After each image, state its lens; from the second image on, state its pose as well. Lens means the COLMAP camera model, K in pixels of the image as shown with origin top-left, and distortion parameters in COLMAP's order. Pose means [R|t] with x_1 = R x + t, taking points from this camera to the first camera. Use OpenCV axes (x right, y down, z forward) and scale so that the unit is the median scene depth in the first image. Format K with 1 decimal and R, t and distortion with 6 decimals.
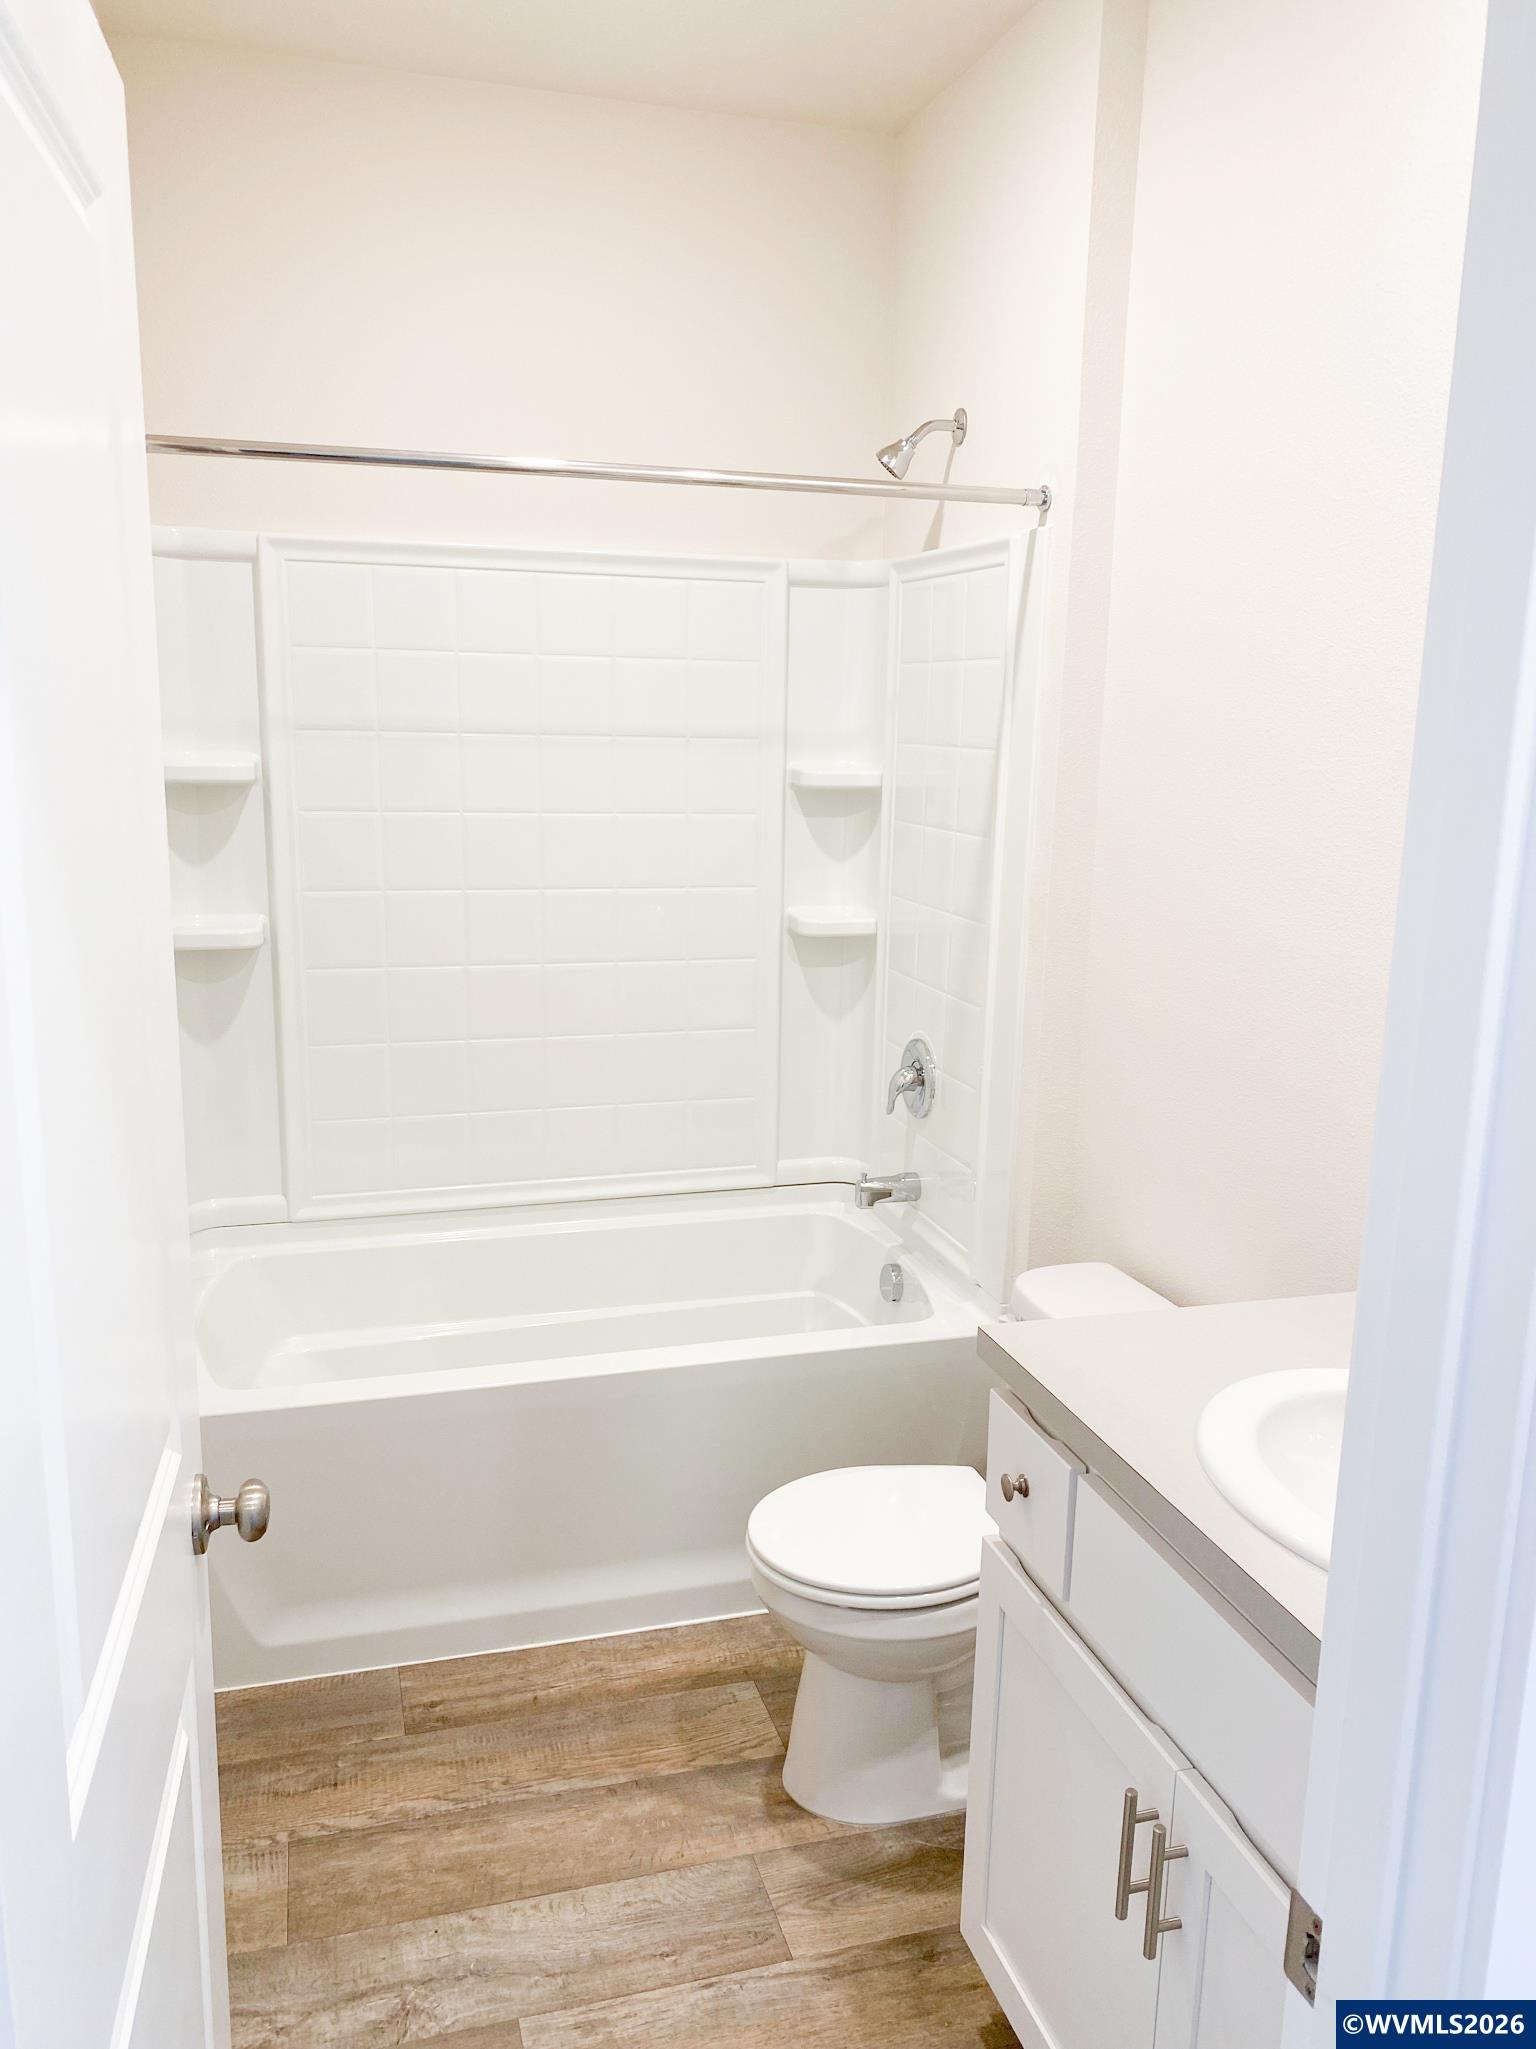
lens RADIAL K [[1579.5, 0, 762.2], [0, 1579.5, 1016.3], [0, 0, 1]] dist [0.006285, 0.000813]
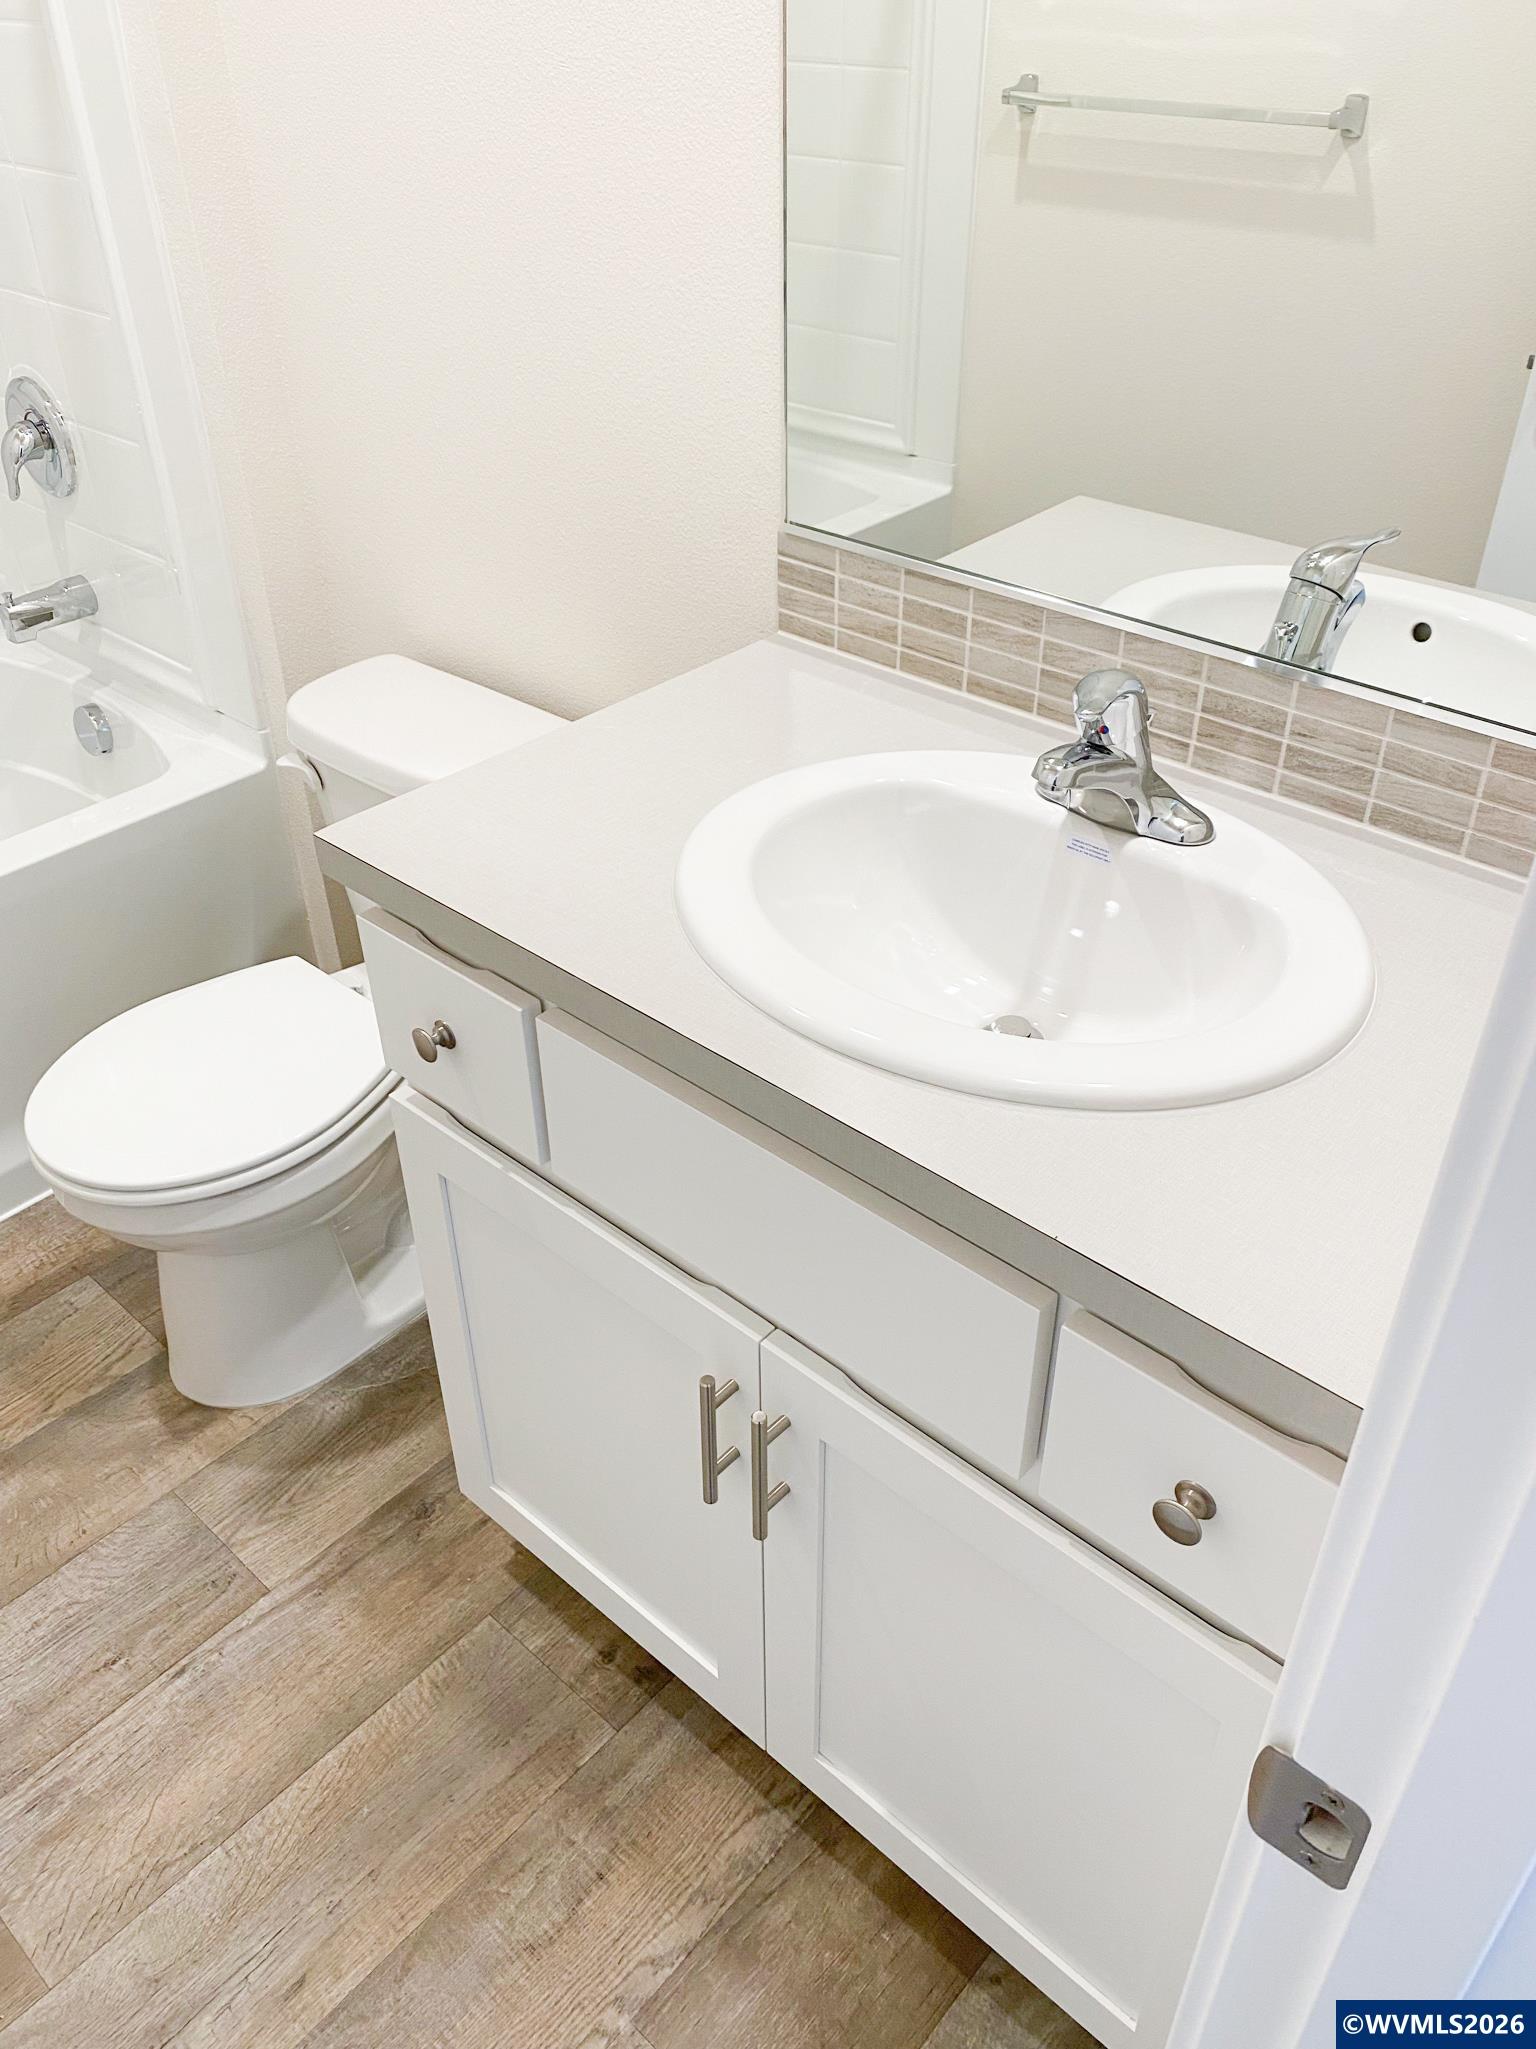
lens RADIAL K [[1579.5, 0, 762.2], [0, 1579.5, 1016.3], [0, 0, 1]] dist [0.006285, 0.000813]
pose [[0.849079, -0.328317, 0.413852, -0.005189], [0.124264, 0.885563, 0.447590, -0.010609], [-0.513443, -0.328612, 0.792711, 0.280747]]
